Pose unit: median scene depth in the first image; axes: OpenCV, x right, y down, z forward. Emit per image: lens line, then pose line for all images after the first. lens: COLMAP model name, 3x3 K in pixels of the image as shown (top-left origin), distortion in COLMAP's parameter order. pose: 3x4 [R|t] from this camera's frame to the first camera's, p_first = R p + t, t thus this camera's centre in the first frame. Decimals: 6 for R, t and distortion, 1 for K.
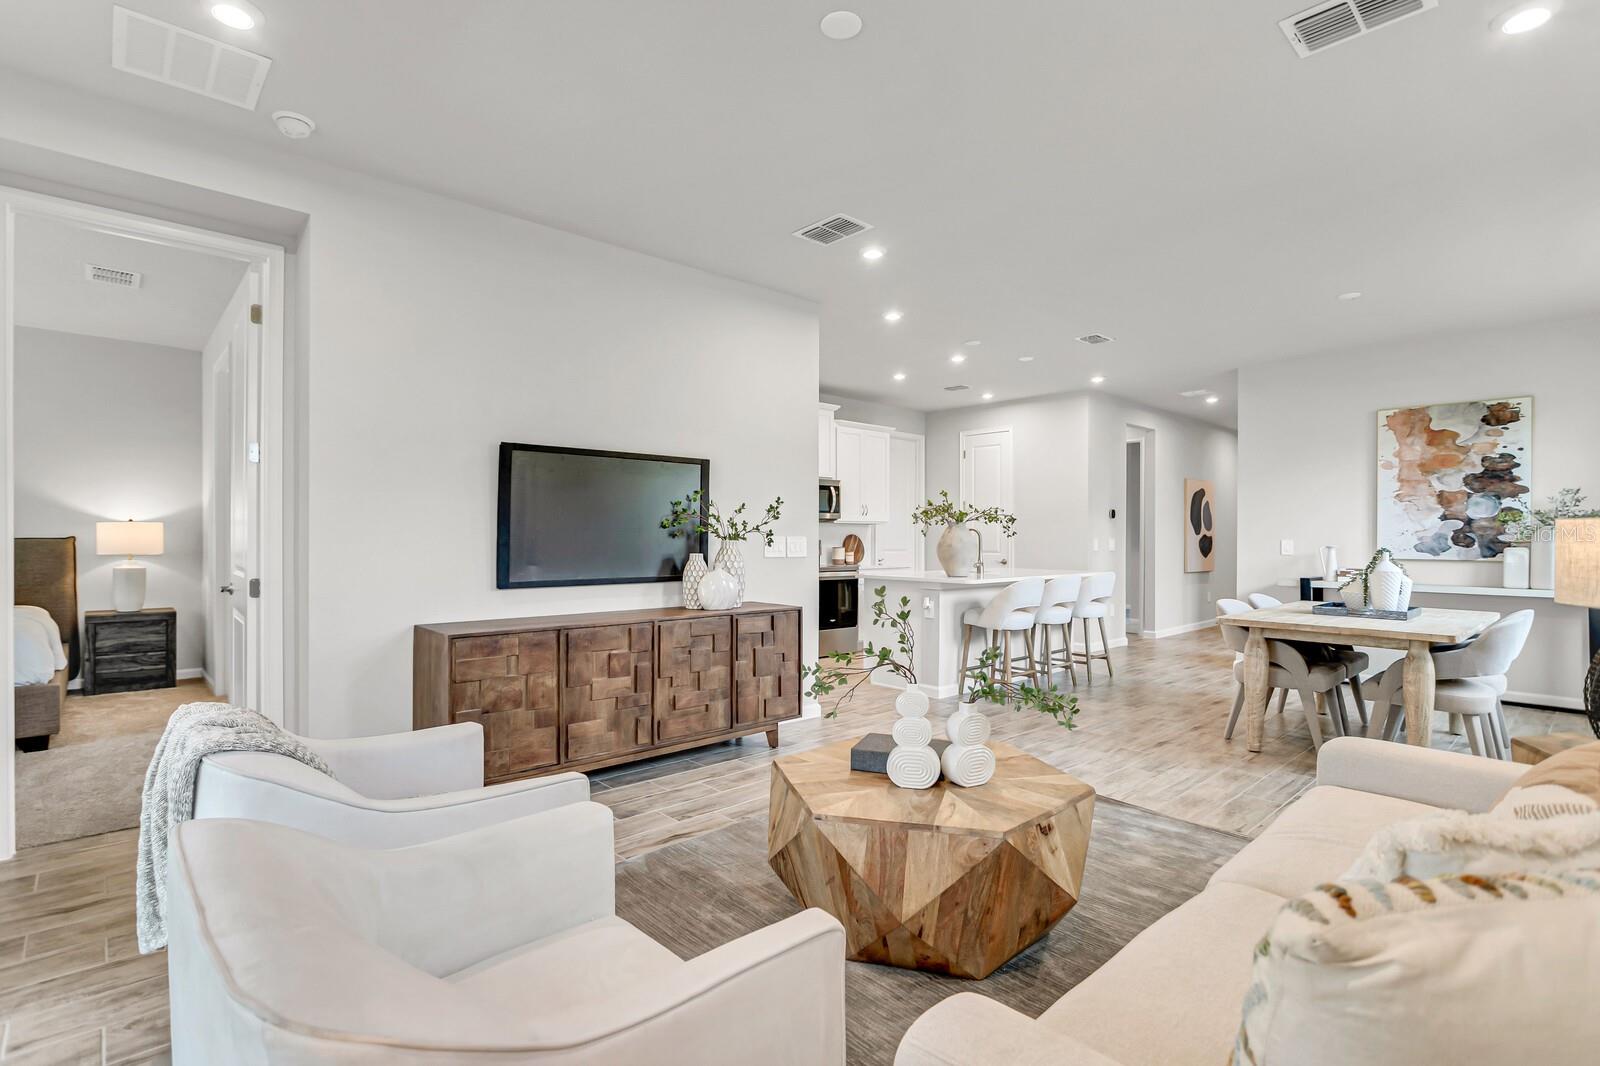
lens RADIAL K [[767.5, 0, 784.3], [0, 767.5, 529.3], [0, 0, 1]] dist [-0.011160, 0.002449]
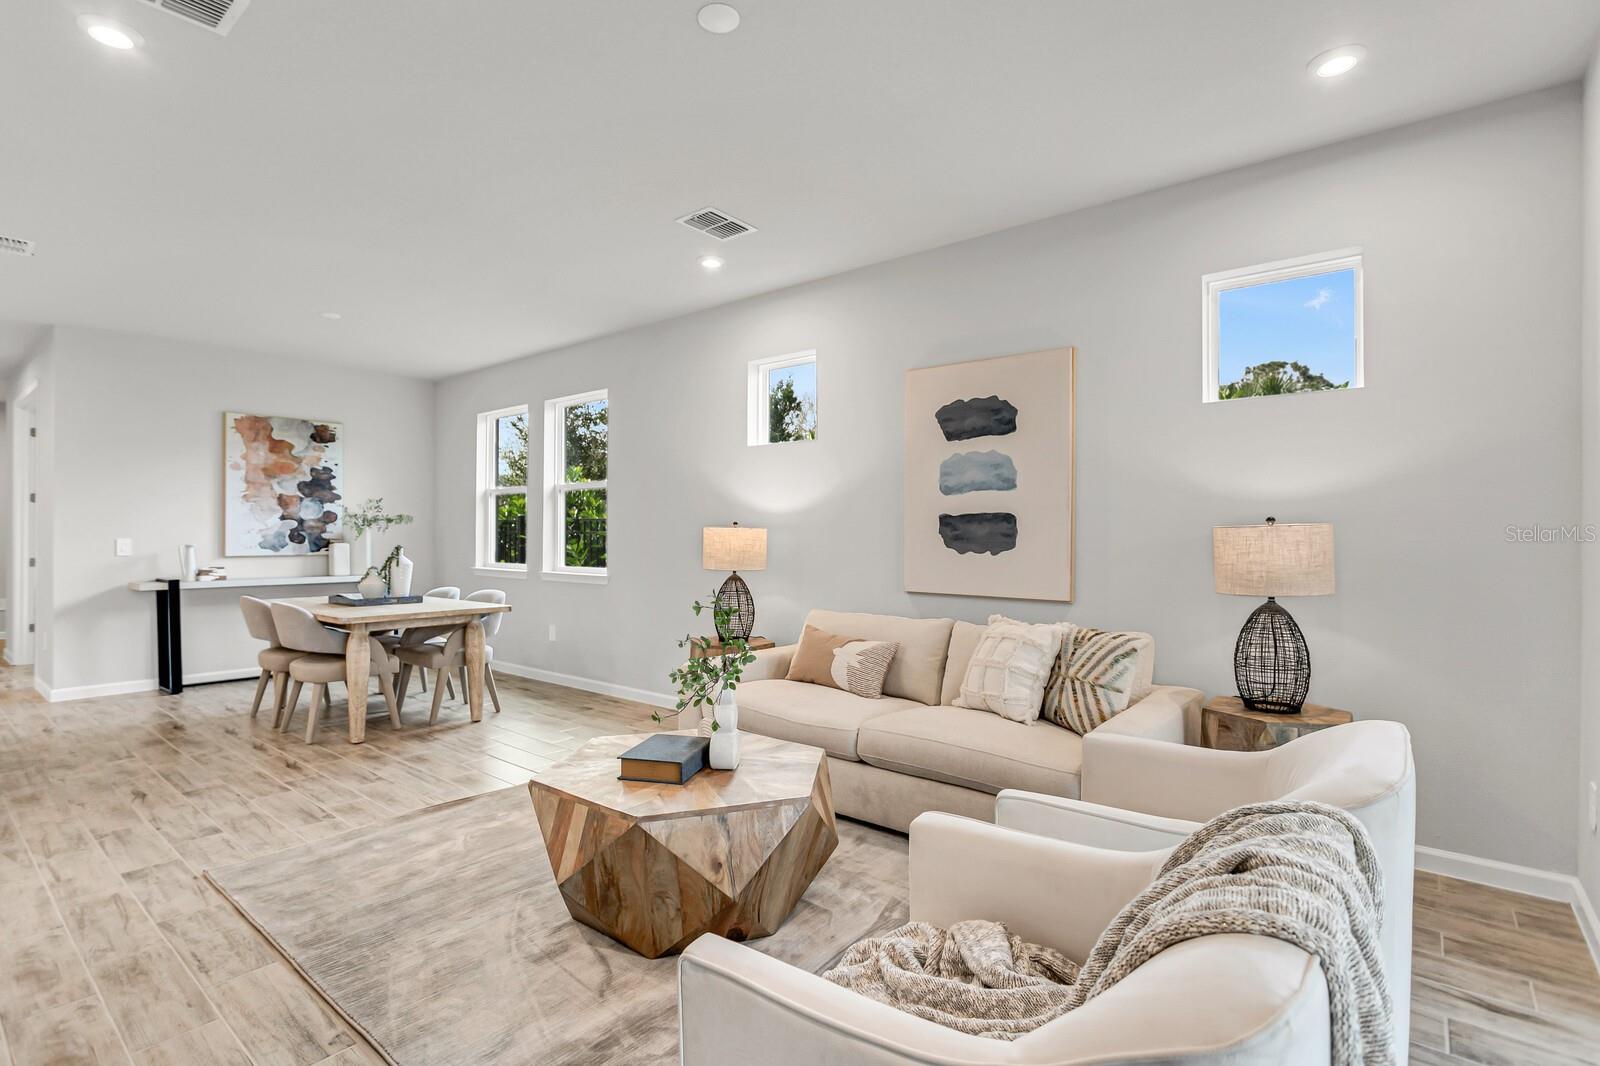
lens RADIAL K [[770.6, 0, 771.2], [0, 770.6, 535.1], [0, 0, 1]] dist [0.004451, 0.001760]
pose [[-0.123280, -0.003736, 0.992365, -0.364260], [-0.009129, 0.999955, 0.002630, 0.000635], [-0.992330, -0.008735, -0.123309, 0.425006]]
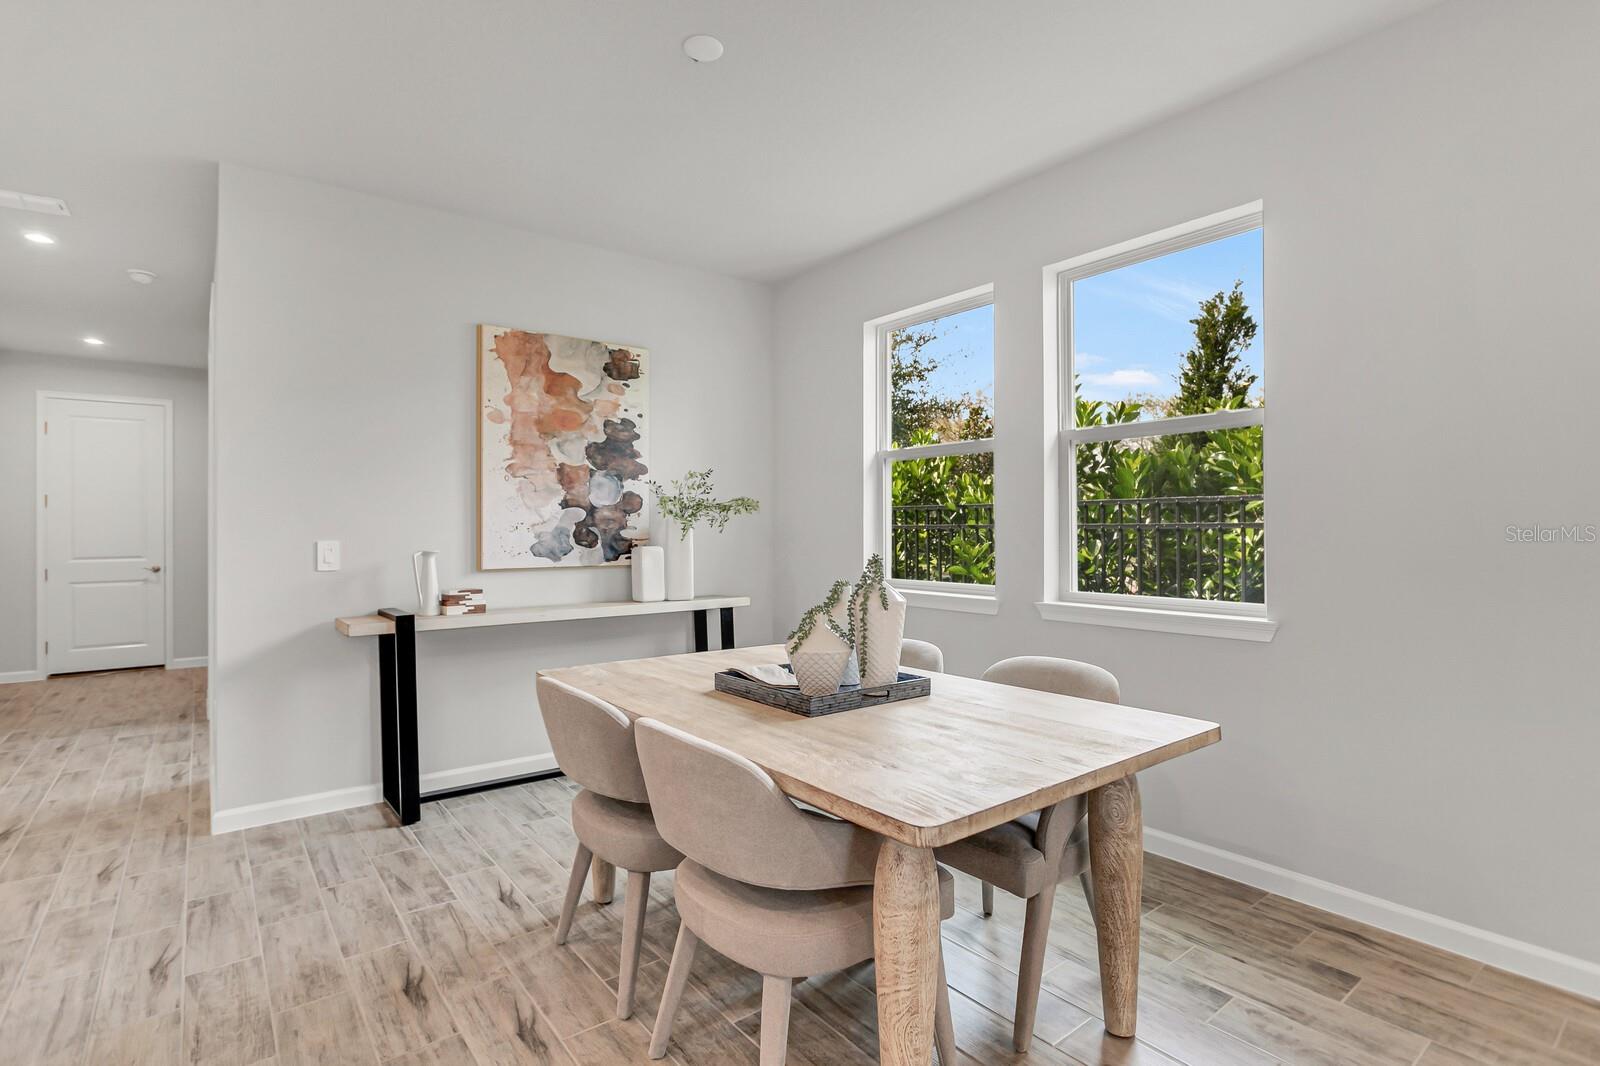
lens RADIAL K [[767.5, 0, 784.3], [0, 767.5, 529.3], [0, 0, 1]] dist [-0.011160, 0.002449]
pose [[0.081994, -0.001842, 0.996631, 0.209419], [-0.002105, 0.999996, 0.002022, 0.005216], [-0.996631, -0.002264, 0.081990, 0.758140]]
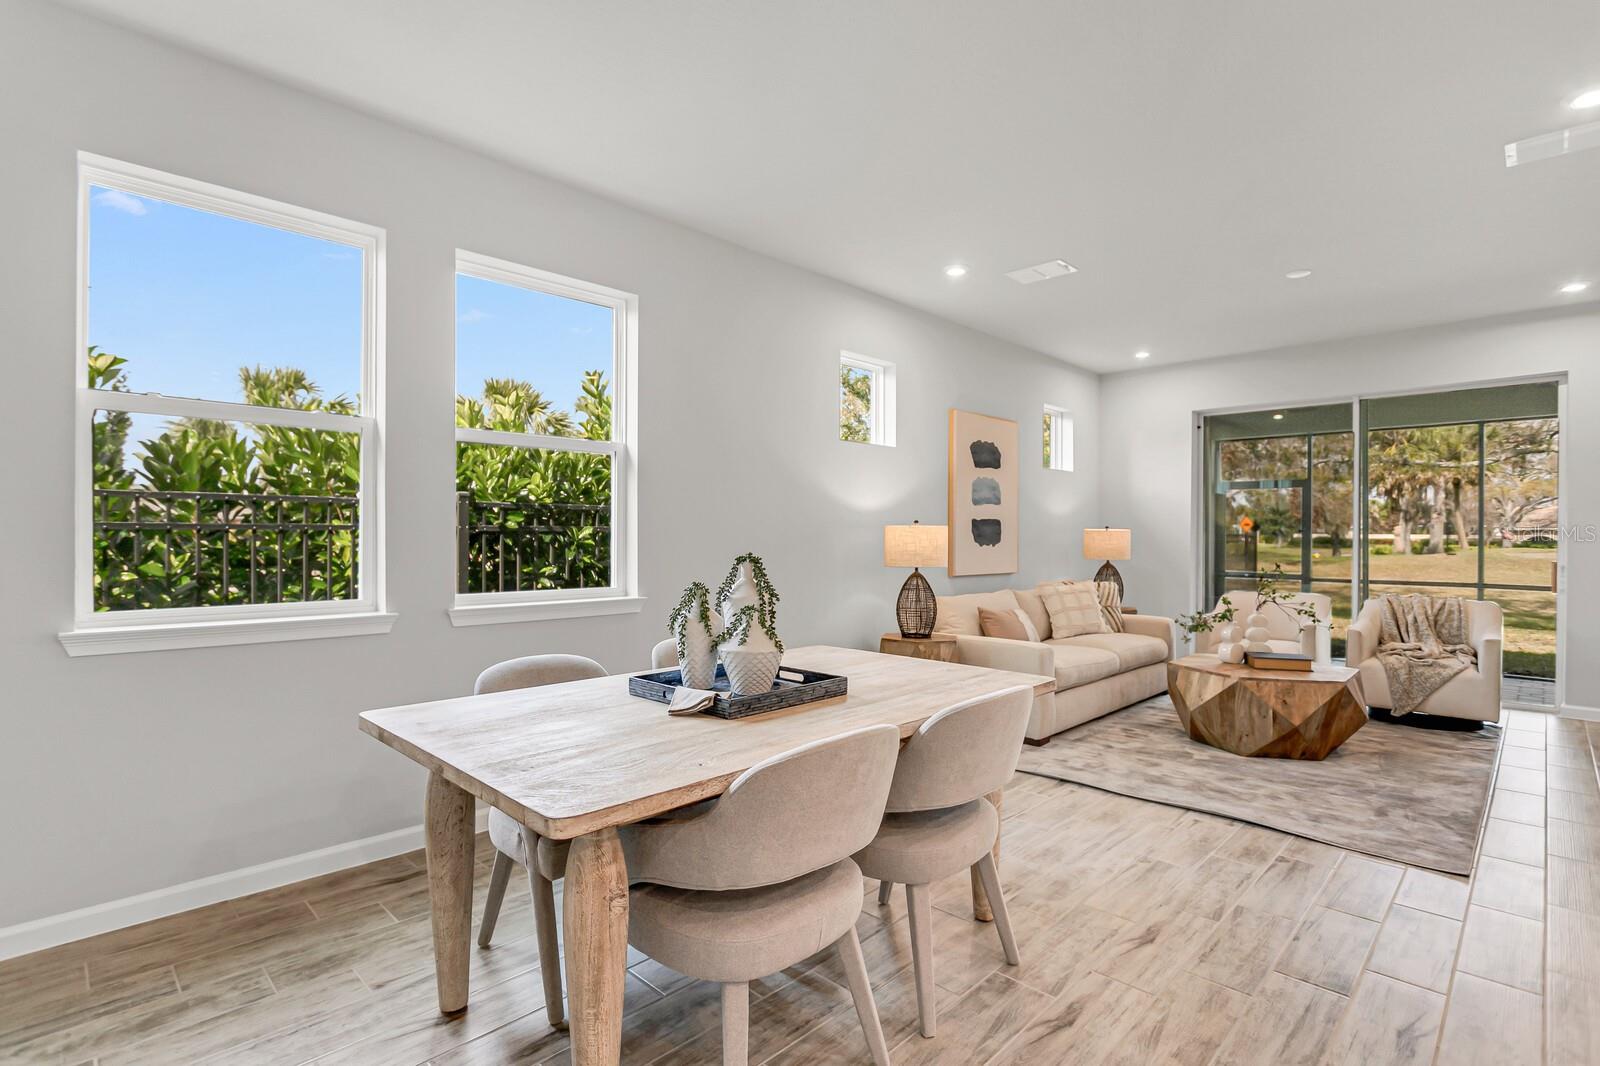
lens RADIAL K [[767.5, 0, 784.3], [0, 767.5, 529.3], [0, 0, 1]] dist [-0.011160, 0.002449]
pose [[-0.998776, -0.008720, -0.048689, 0.574927], [-0.008065, 0.999875, -0.013627, 0.010854], [0.048801, -0.013217, -0.998721, 1.137068]]
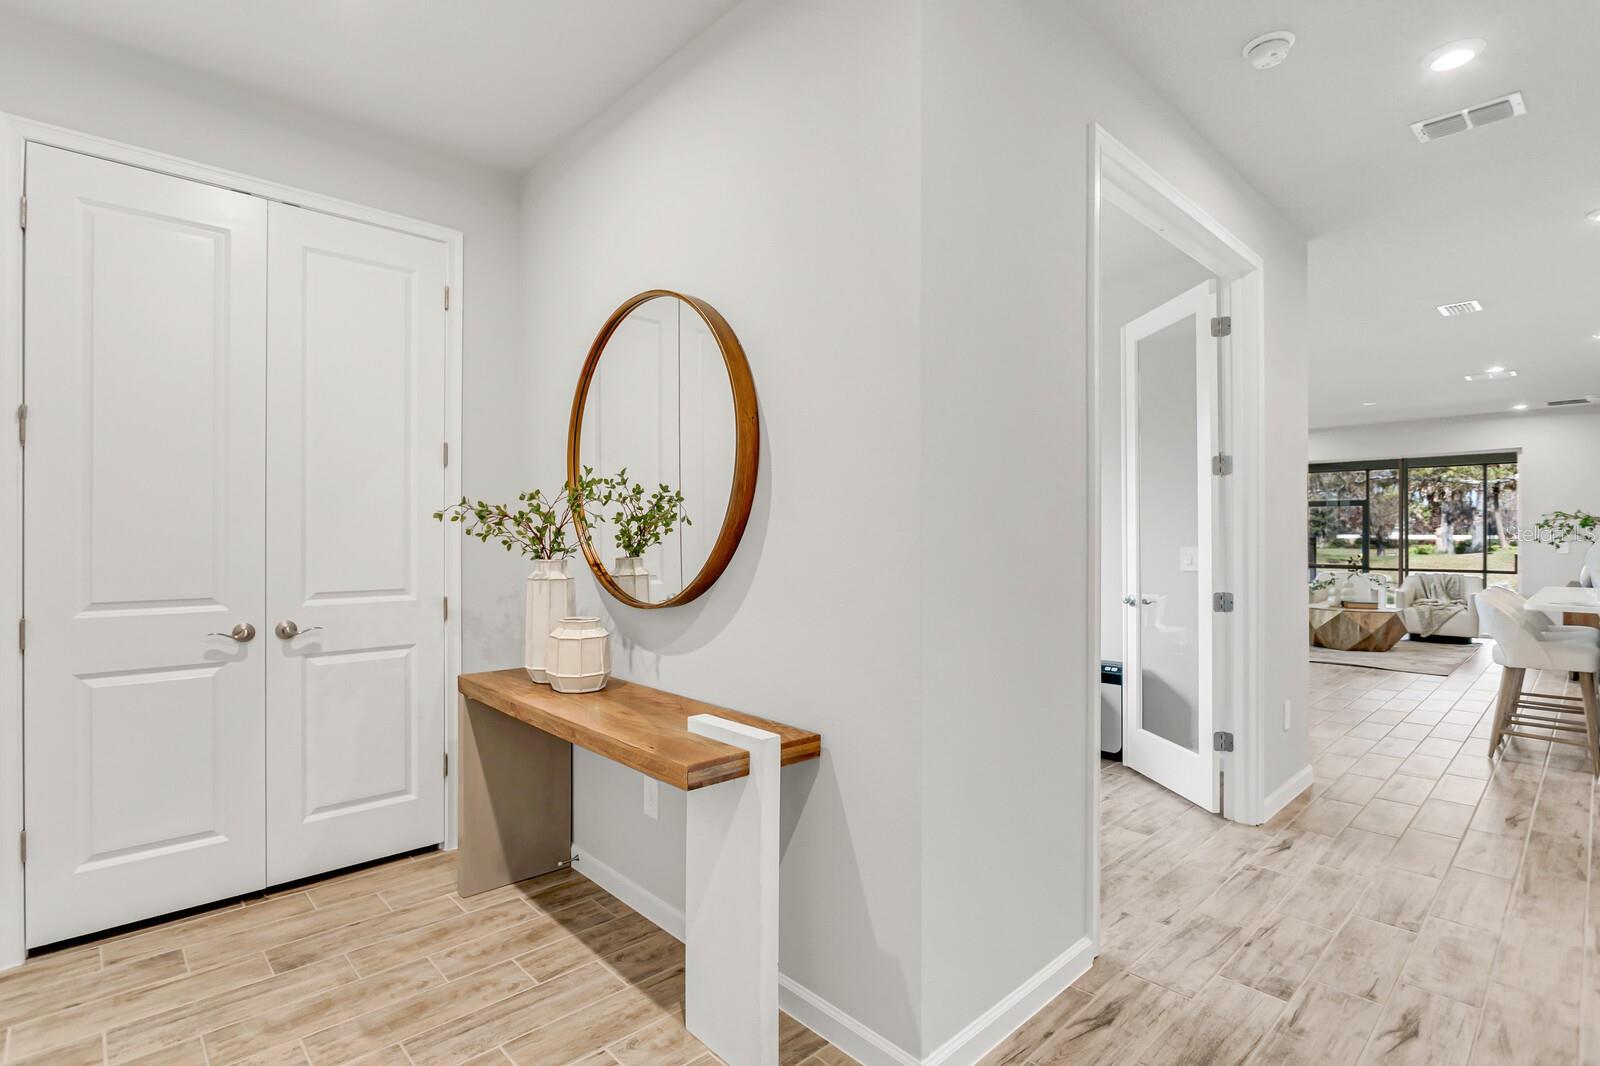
lens RADIAL K [[770.0, 0, 778.0], [0, 770.0, 531.4], [0, 0, 1]] dist [-0.010311, 0.000148]
pose [[-0.999942, -0.004825, -0.009634, 1.160440], [-0.004696, 0.999899, -0.013410, 0.010787], [0.009698, -0.013364, -0.999864, 1.839704]]
